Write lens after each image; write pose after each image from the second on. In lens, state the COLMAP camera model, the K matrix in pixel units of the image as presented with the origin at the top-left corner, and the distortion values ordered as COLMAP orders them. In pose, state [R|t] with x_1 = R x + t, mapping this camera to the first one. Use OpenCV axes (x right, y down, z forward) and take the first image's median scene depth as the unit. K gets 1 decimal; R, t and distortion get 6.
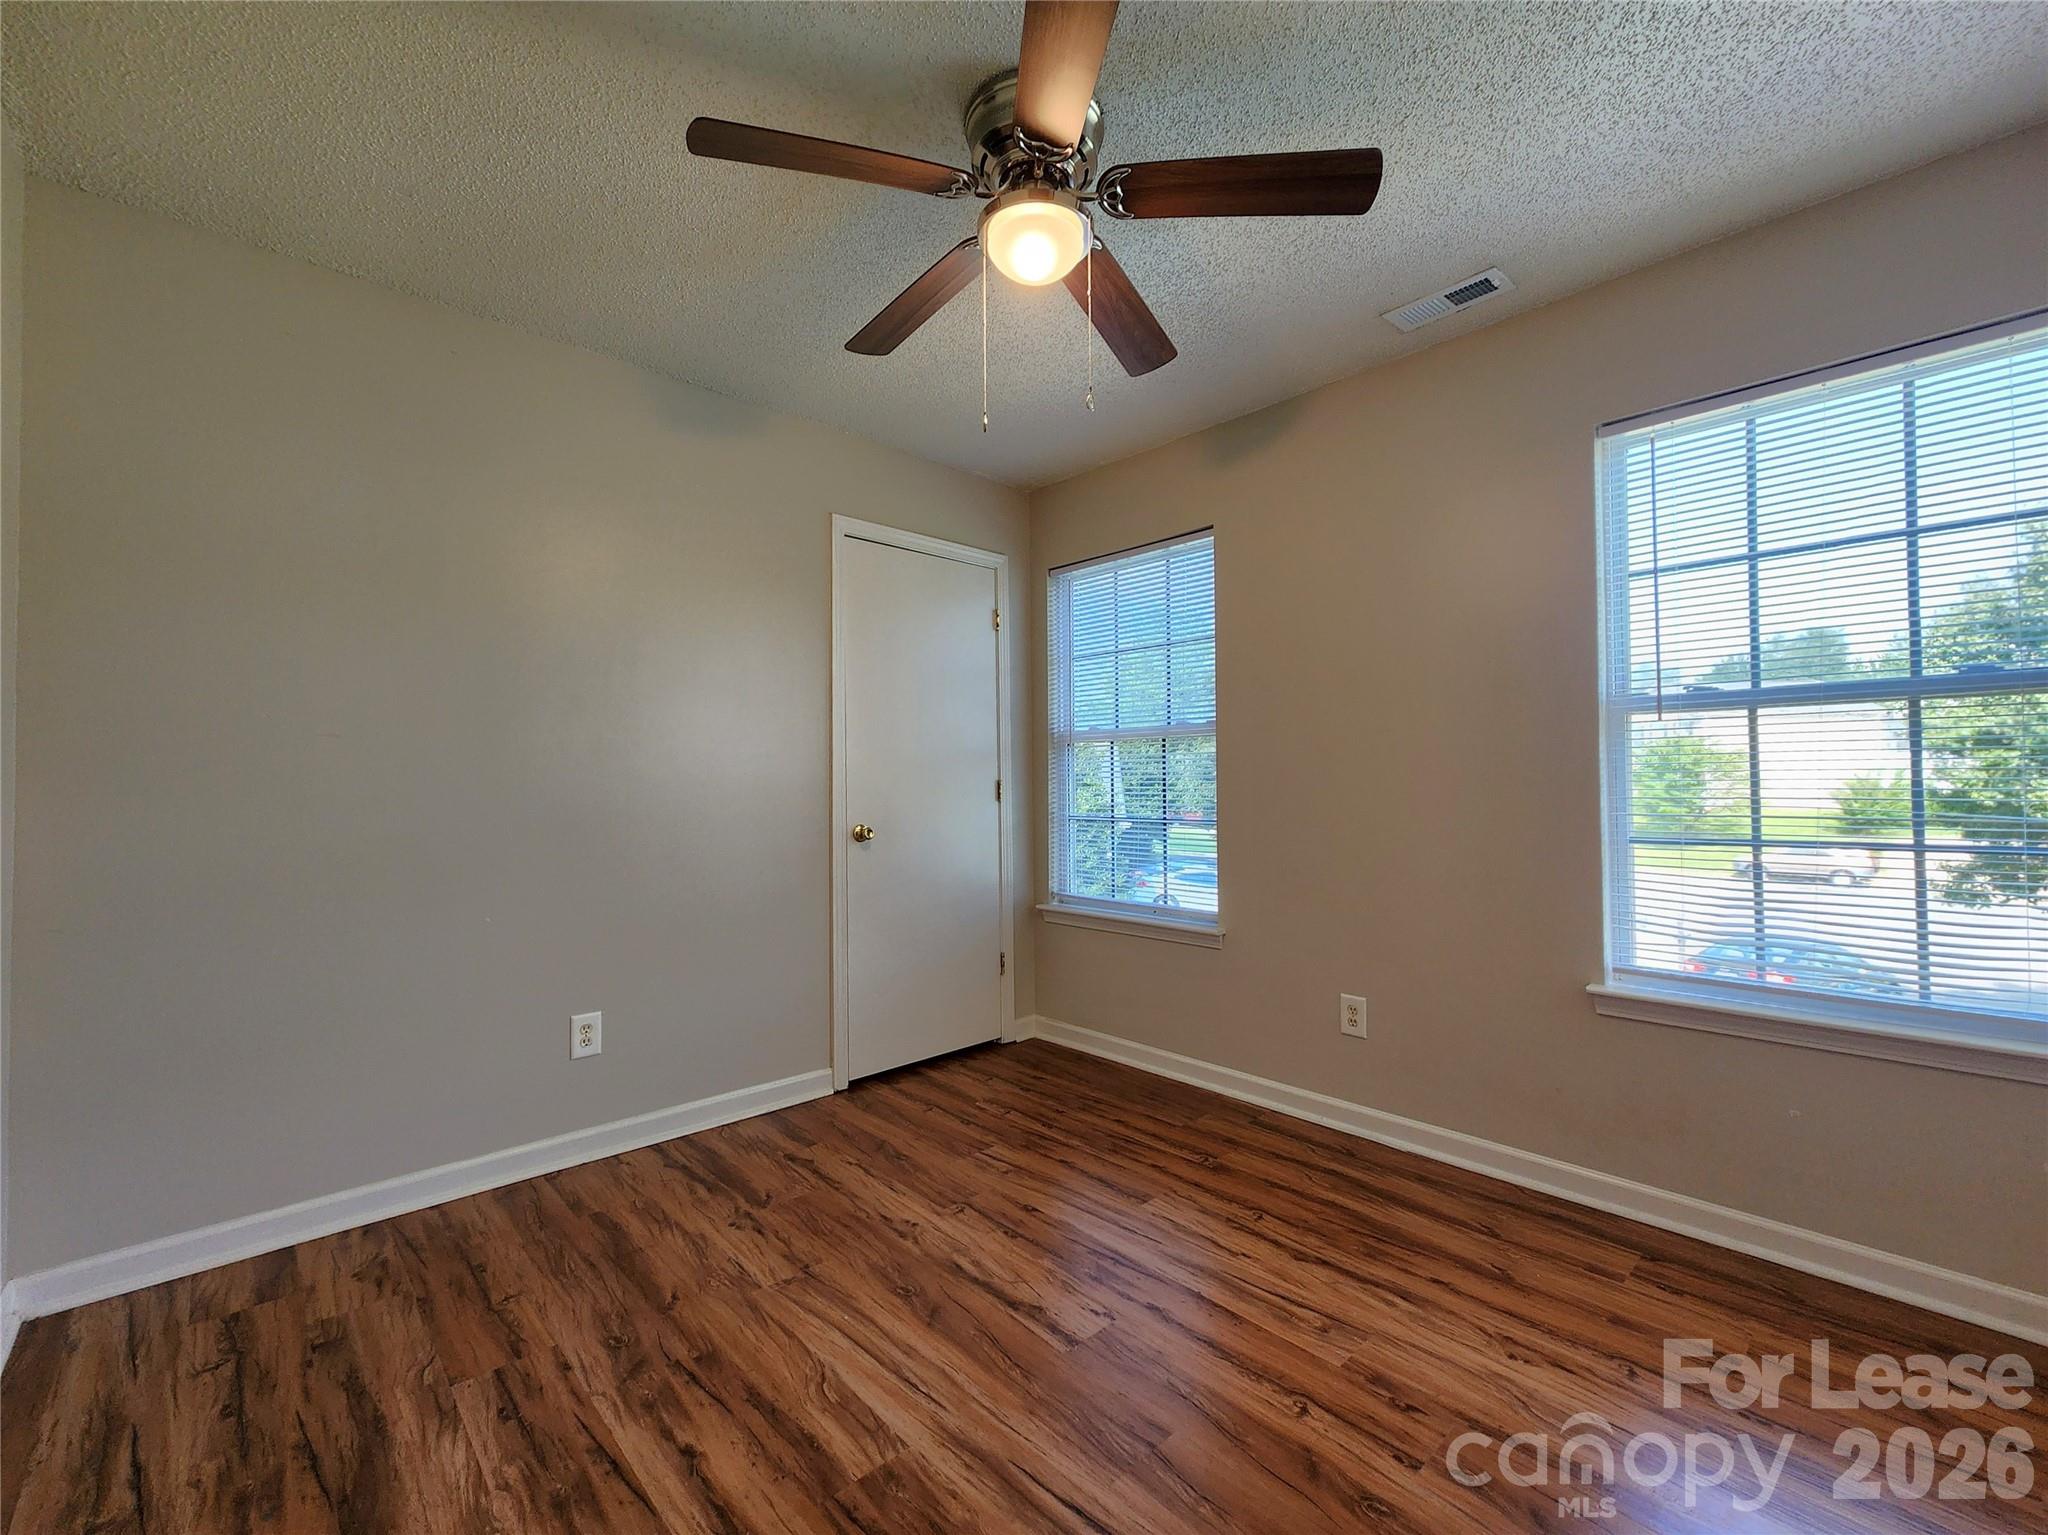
lens RADIAL K [[852.0, 0, 1026.3], [0, 852.0, 764.8], [0, 0, 1]] dist [0.000512, 0.000041]
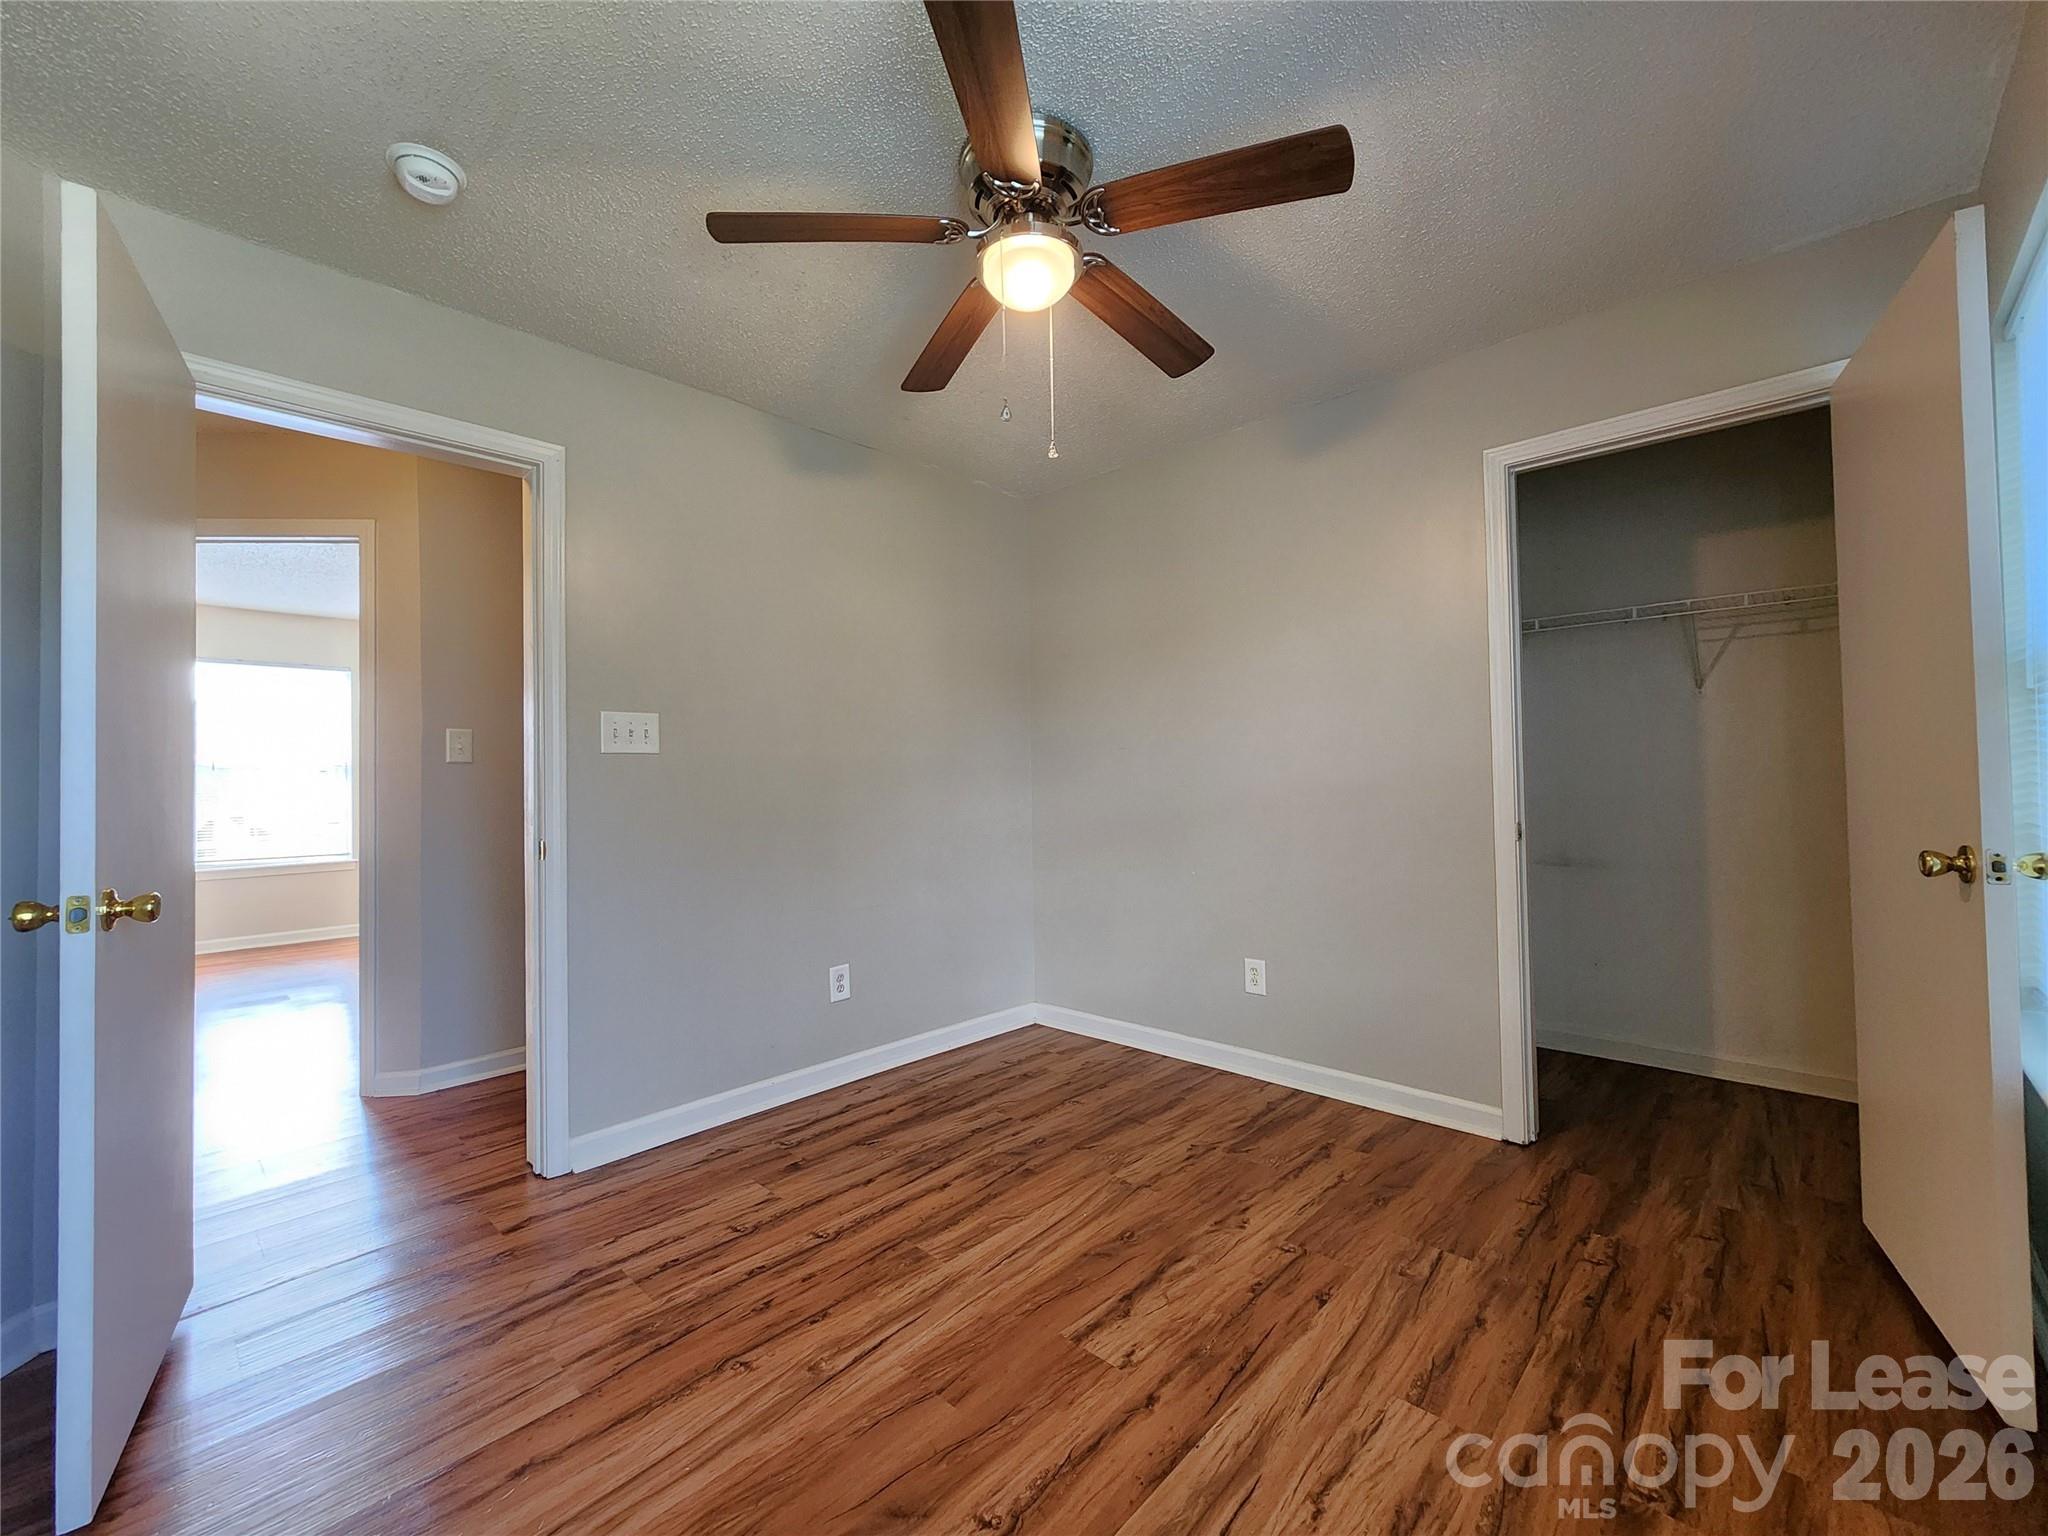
lens RADIAL K [[852.0, 0, 1039.5], [0, 852.0, 772.1], [0, 0, 1]] dist [0.000512, 0.000041]
pose [[0.070428, -0.006776, -0.997494, 0.865394], [0.037396, 0.999292, -0.004147, 0.017181], [0.996816, -0.037010, 0.070632, 0.754720]]
